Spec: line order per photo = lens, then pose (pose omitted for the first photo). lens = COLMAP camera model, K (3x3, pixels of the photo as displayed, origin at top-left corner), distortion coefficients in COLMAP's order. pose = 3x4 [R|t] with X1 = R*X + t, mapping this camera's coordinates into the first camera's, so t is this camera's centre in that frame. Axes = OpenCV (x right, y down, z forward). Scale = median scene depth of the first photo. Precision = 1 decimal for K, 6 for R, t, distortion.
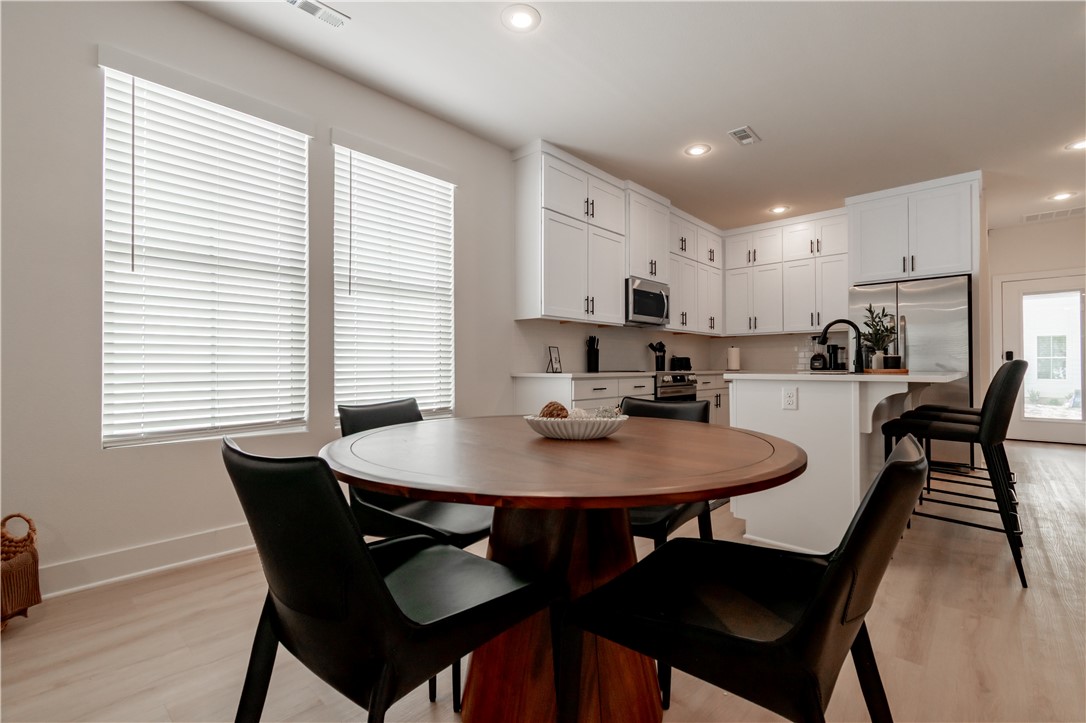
lens RADIAL K [[484.6, 0, 546.2], [0, 484.6, 361.3], [0, 0, 1]] dist [0.005561, 0.000614]
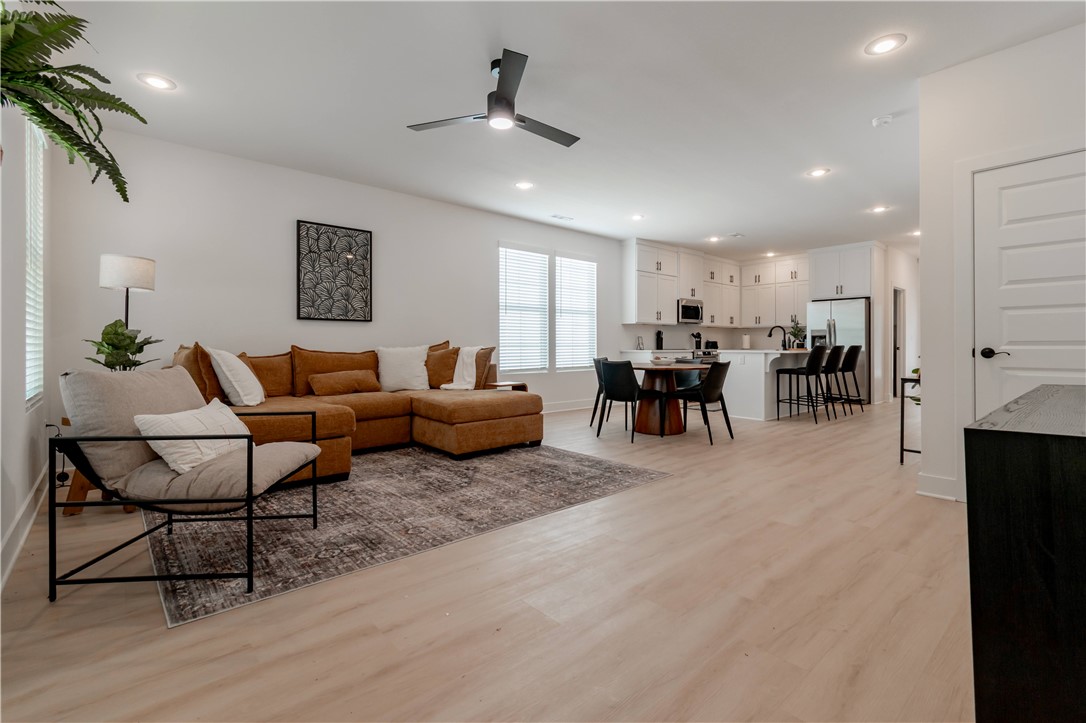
lens RADIAL K [[484.6, 0, 556.3], [0, 484.6, 345.2], [0, 0, 1]] dist [0.005561, 0.000614]
pose [[0.995816, 0.001955, -0.091356, -0.129821], [-0.001024, 0.999947, 0.010237, -0.013732], [0.091371, -0.010100, 0.995766, -0.898835]]
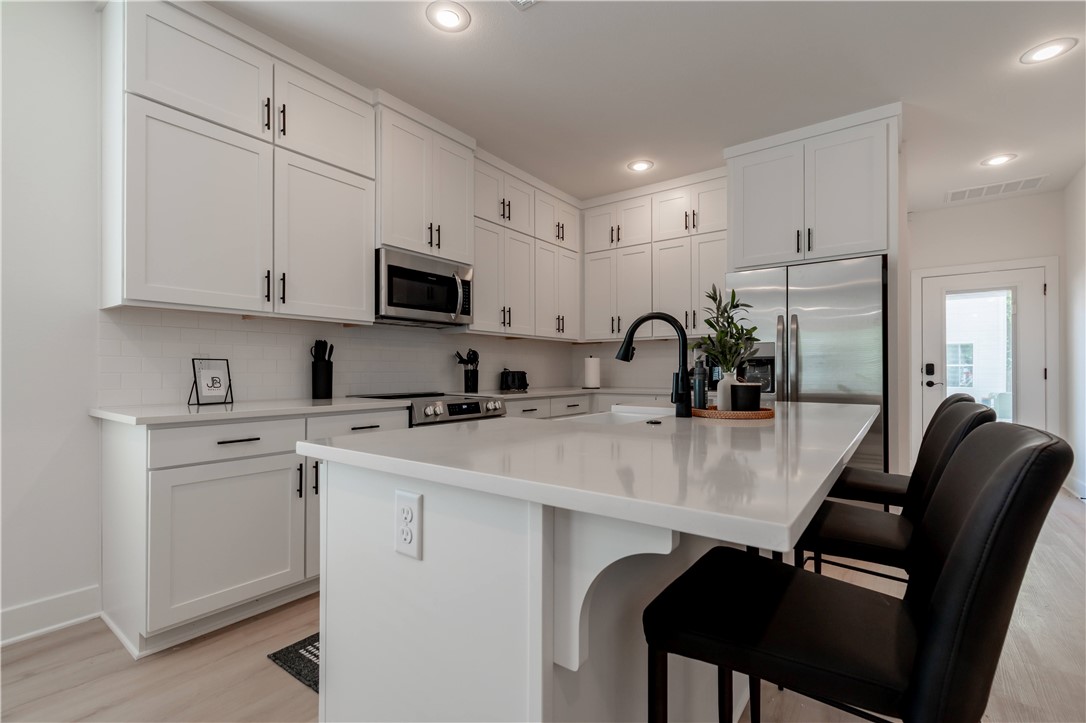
lens RADIAL K [[484.6, 0, 540.0], [0, 484.6, 366.0], [0, 0, 1]] dist [0.005561, 0.000614]
pose [[0.995132, 0.003143, 0.098499, 0.311379], [-0.003298, 0.999994, 0.001410, -0.021269], [-0.098494, -0.001728, 0.995136, 0.357443]]
